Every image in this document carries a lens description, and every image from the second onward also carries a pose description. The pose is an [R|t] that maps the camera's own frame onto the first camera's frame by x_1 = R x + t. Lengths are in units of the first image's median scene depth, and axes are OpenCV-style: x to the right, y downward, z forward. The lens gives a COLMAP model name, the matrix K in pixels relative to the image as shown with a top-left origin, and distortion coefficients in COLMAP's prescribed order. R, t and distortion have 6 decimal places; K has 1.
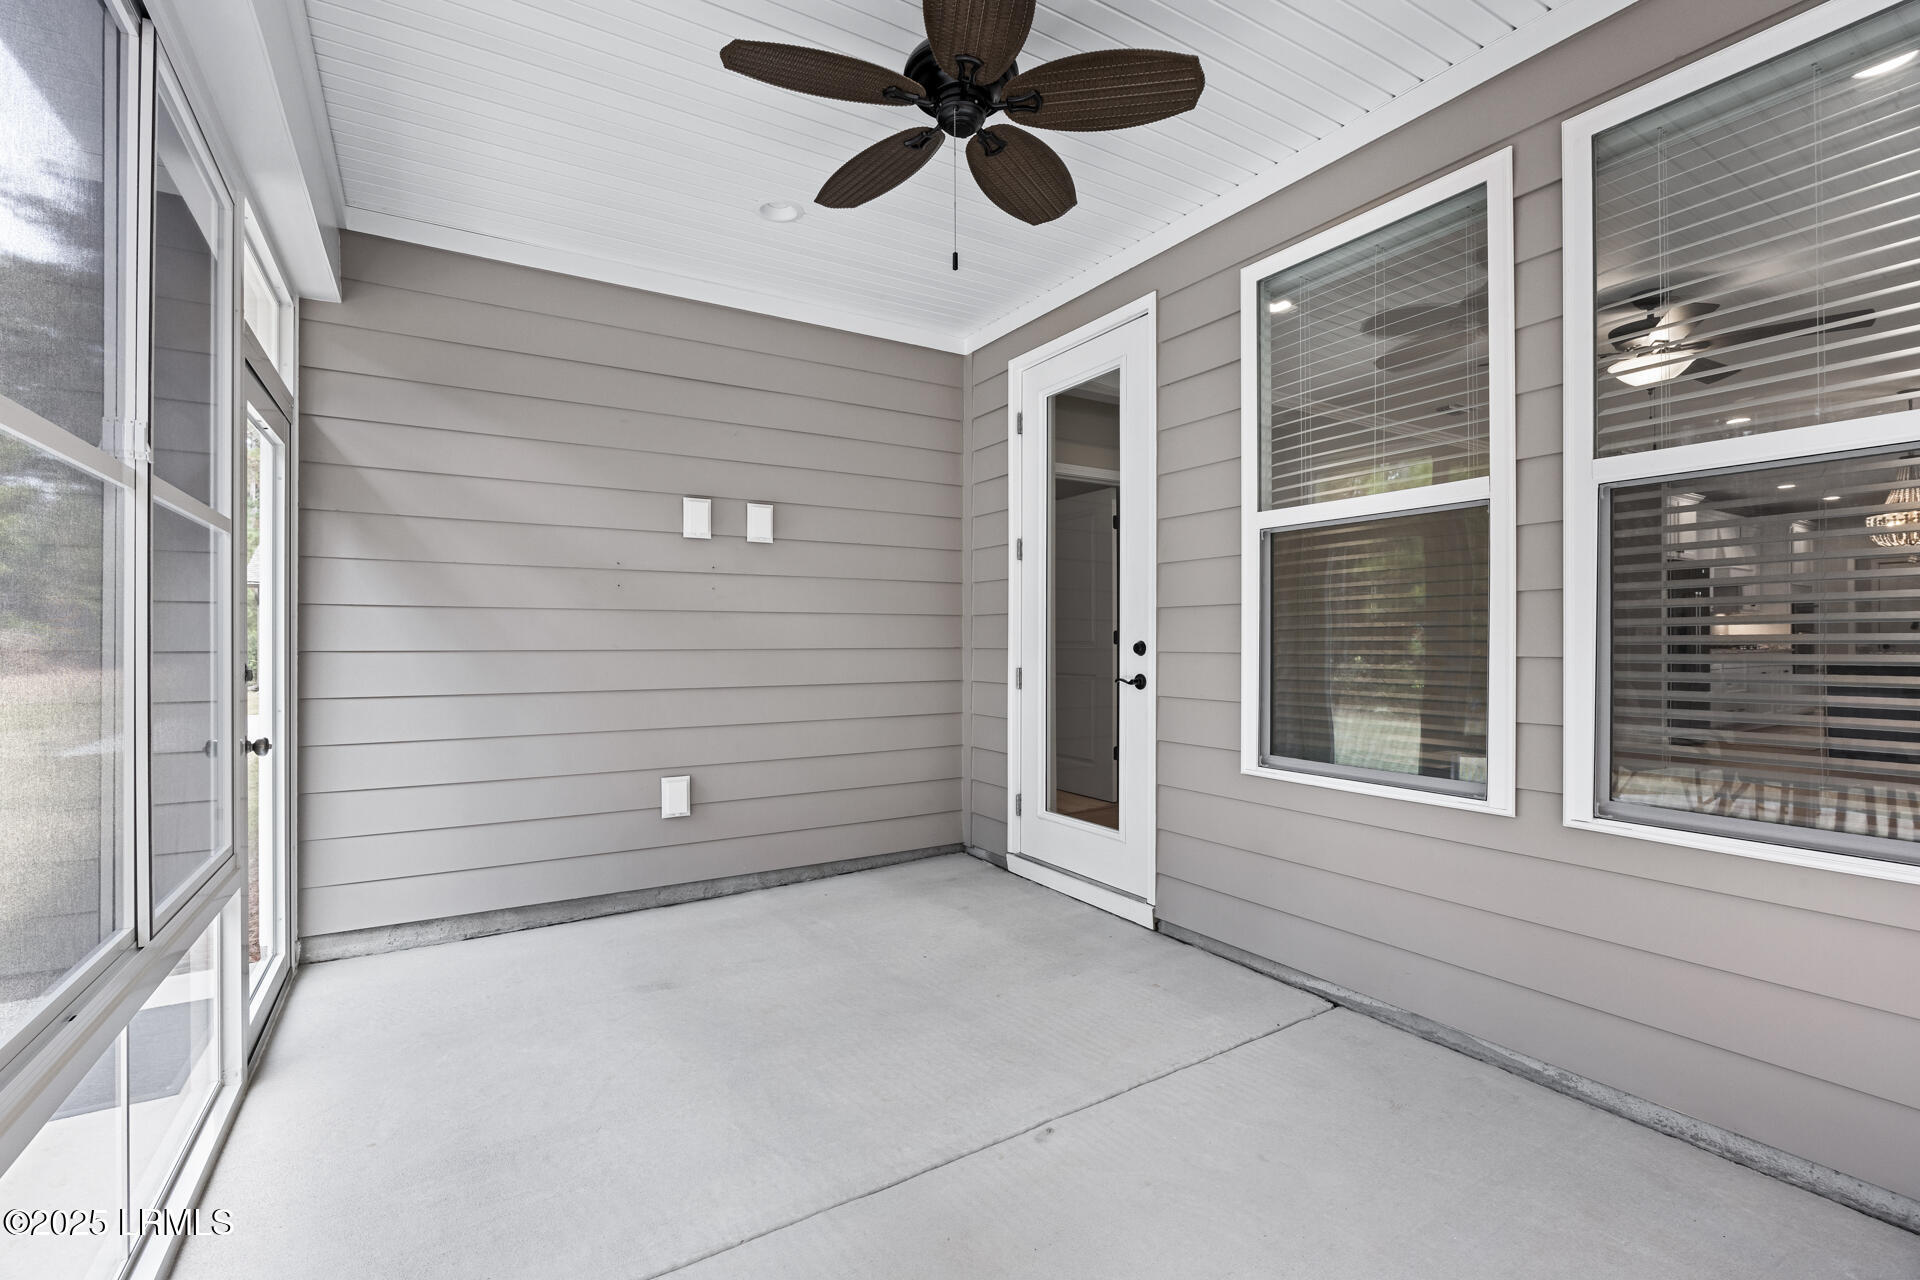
lens RADIAL K [[869.4, 0, 964.6], [0, 869.4, 641.1], [0, 0, 1]] dist [0.000180, 0.000002]
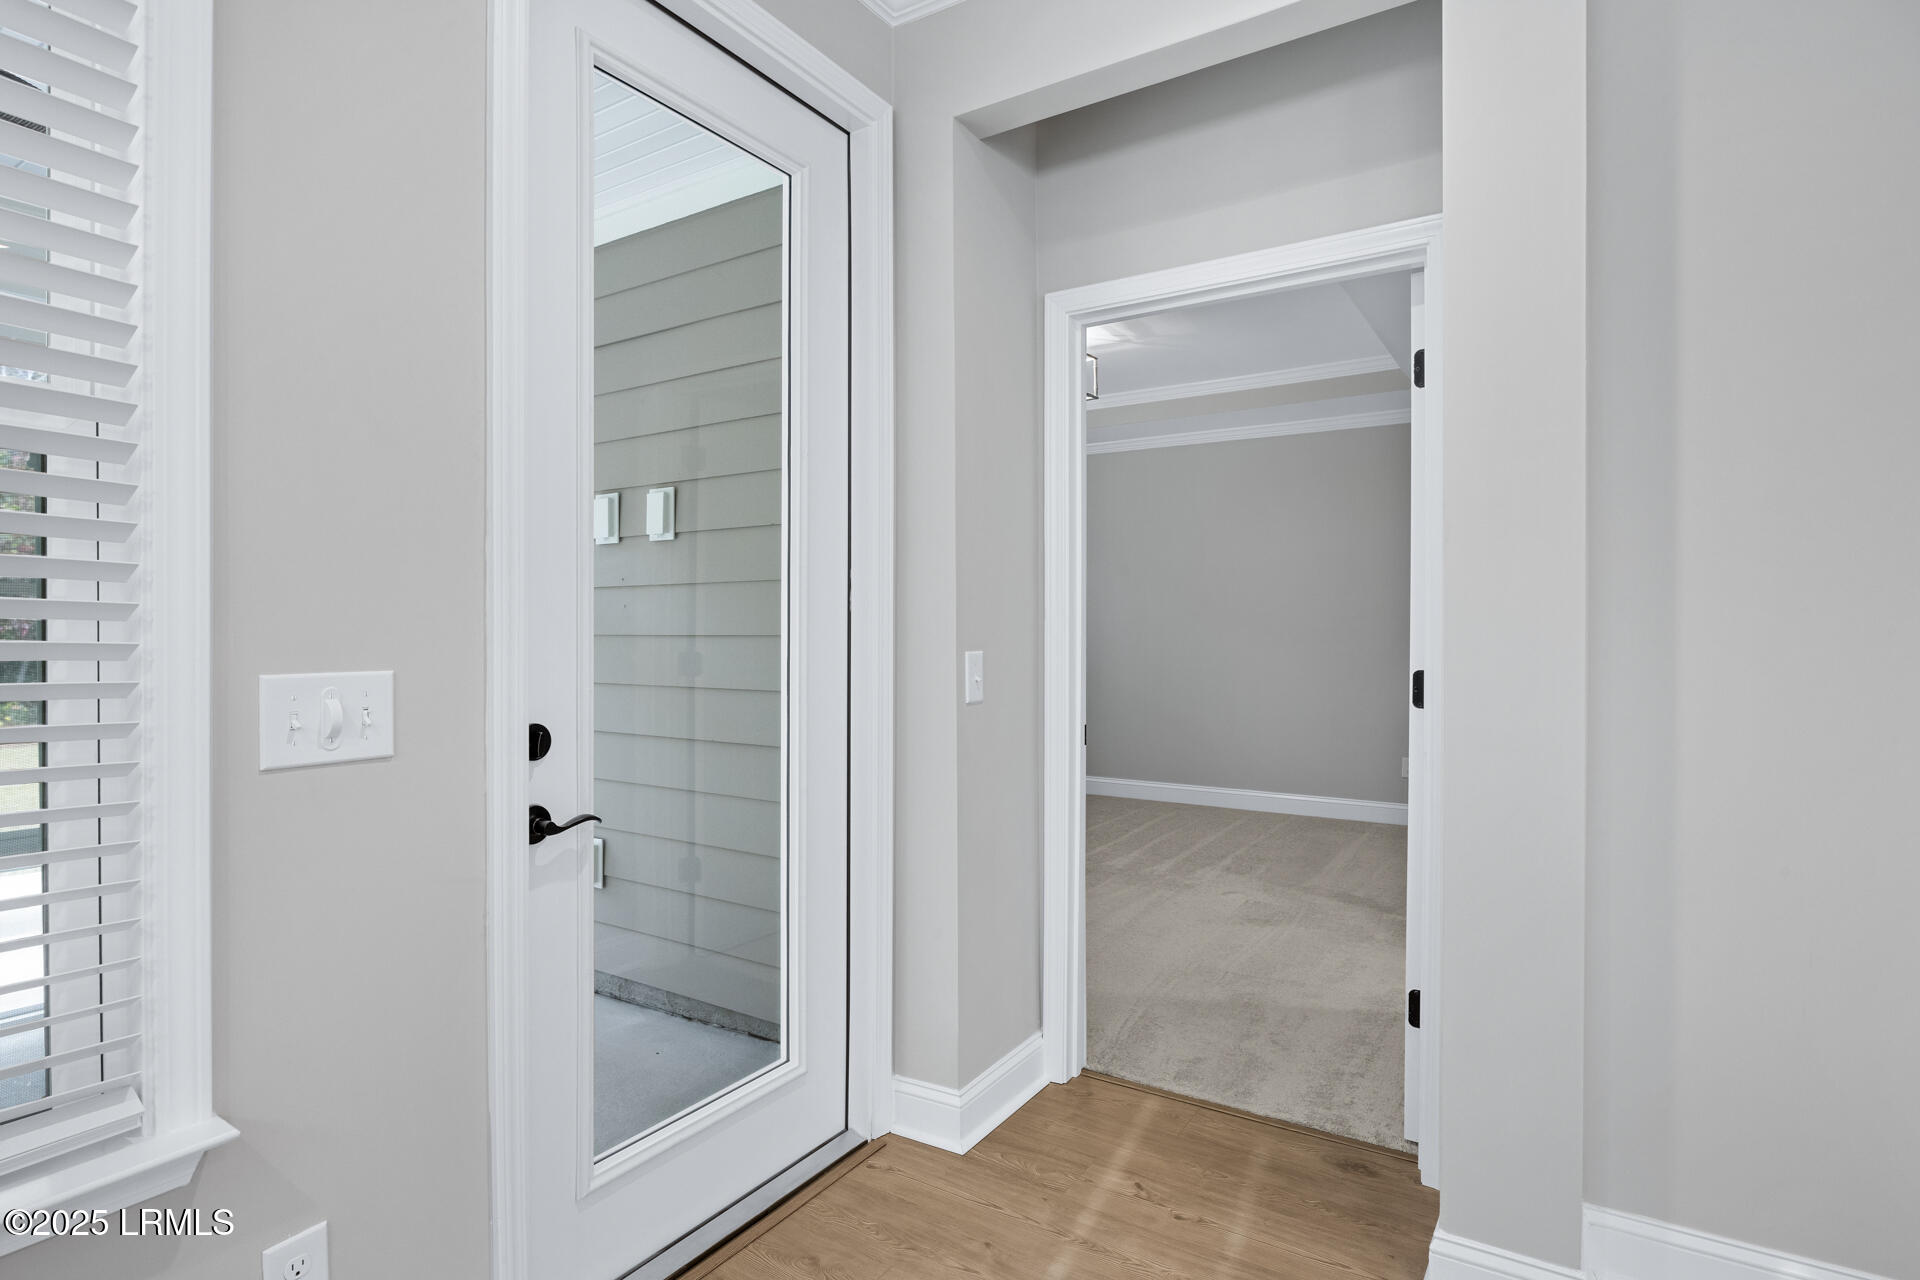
lens RADIAL K [[958.6, 0, 957.8], [0, 958.6, 640.8], [0, 0, 1]] dist [0.001166, 0.000063]
pose [[0.423459, 0.002545, -0.905912, 0.604168], [0.004577, 0.999977, 0.004948, -0.031720], [0.905904, -0.006242, 0.423437, 0.888967]]
